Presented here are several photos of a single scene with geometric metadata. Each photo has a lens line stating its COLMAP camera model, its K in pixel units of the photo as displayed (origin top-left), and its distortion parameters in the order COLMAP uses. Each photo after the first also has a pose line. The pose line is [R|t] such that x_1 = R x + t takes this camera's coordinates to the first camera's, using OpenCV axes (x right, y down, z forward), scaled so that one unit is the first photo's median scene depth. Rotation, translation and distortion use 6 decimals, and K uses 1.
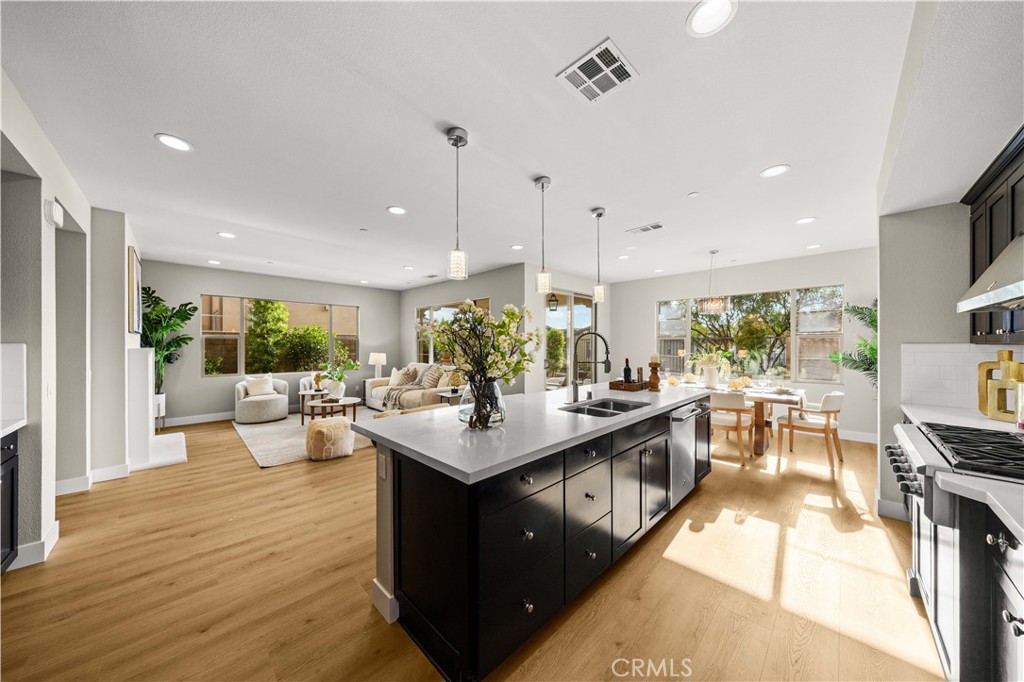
lens RADIAL K [[331.6, 0, 507.0], [0, 331.6, 343.6], [0, 0, 1]] dist [0.000698, 0.000020]
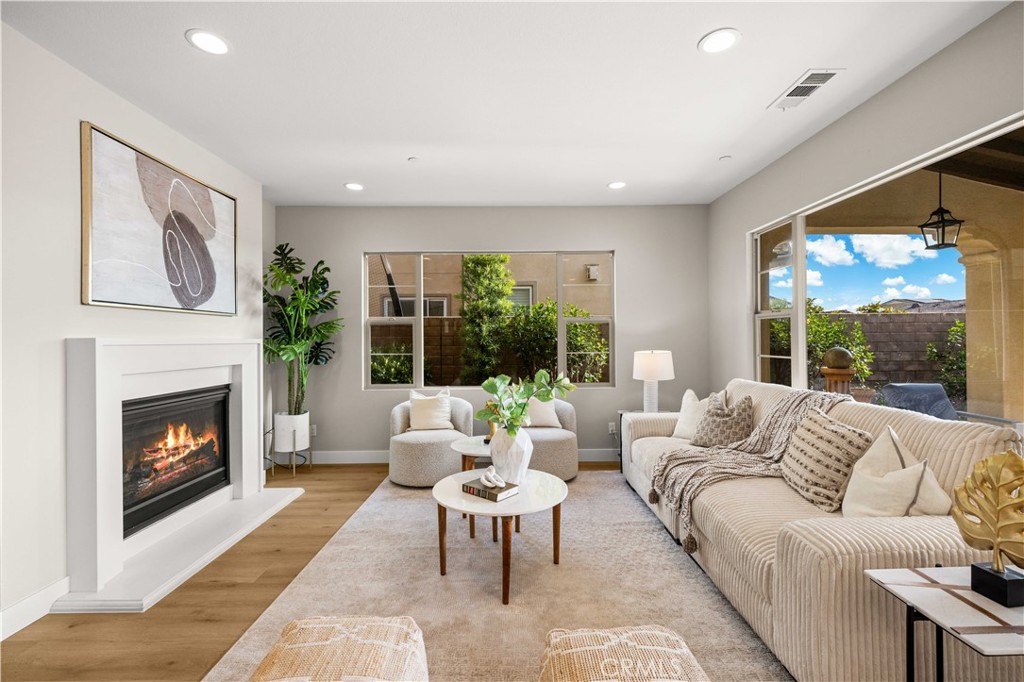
lens RADIAL K [[446.0, 0, 509.4], [0, 446.0, 340.9], [0, 0, 1]] dist [0.001364, 0.000047]
pose [[0.721824, -0.001143, -0.692076, -0.129439], [0.009149, 0.999927, 0.007890, 0.008297], [0.692016, -0.012027, 0.721782, 0.475254]]
